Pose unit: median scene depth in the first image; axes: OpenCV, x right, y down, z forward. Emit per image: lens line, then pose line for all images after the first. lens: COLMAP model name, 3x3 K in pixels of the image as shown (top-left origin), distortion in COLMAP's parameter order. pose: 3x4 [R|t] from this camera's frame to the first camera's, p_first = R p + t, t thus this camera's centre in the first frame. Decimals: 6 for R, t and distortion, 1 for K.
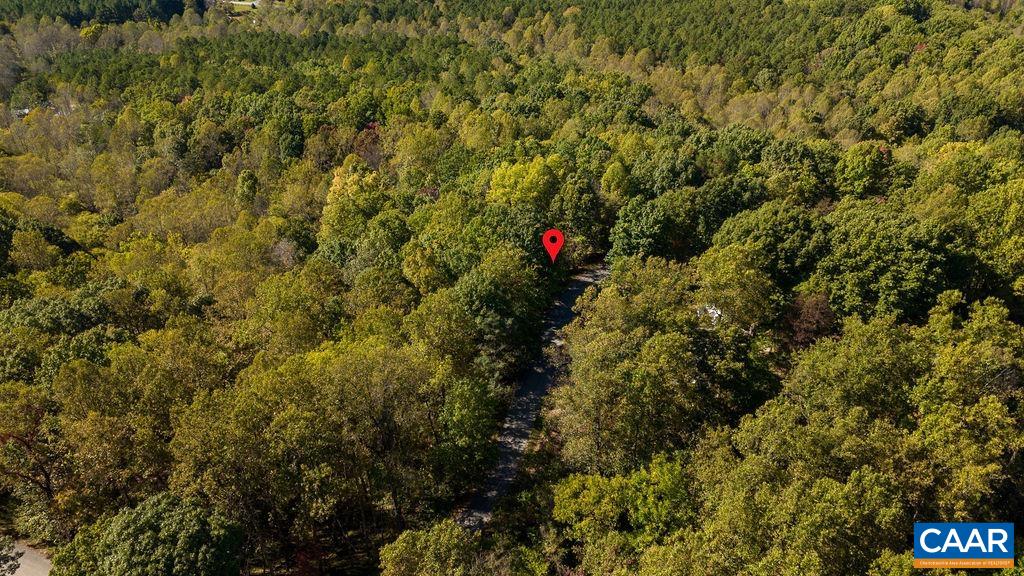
lens RADIAL K [[755.4, 0, 512.5], [0, 755.4, 287.2], [0, 0, 1]] dist [0.064000, -0.045085]
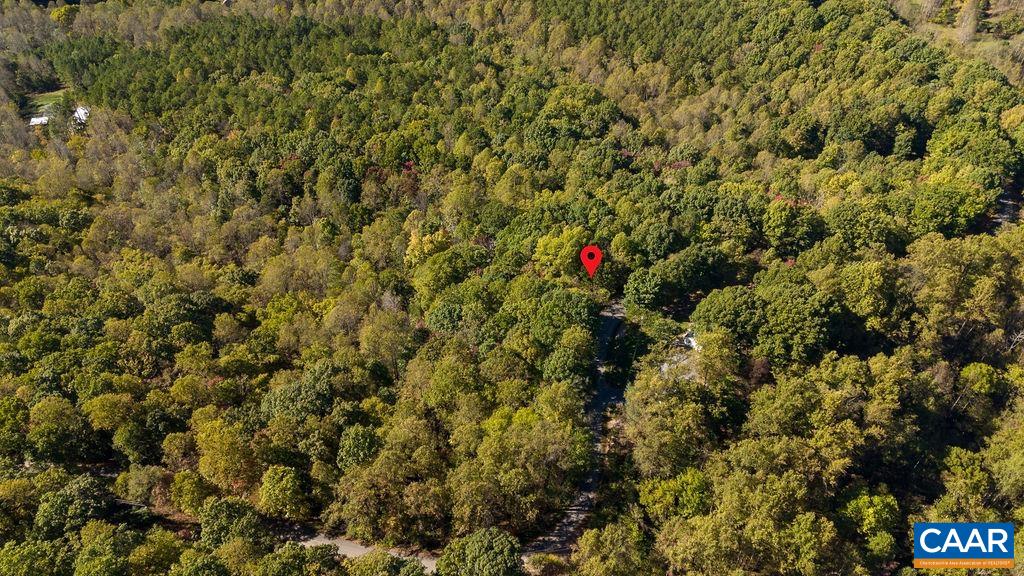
lens RADIAL K [[755.4, 0, 514.1], [0, 755.4, 289.0], [0, 0, 1]] dist [0.064000, -0.045085]
pose [[0.990705, -0.089934, 0.102055, -0.311278], [0.068915, 0.978687, 0.193449, -0.478318], [-0.117278, -0.184618, 0.975788, -0.586195]]
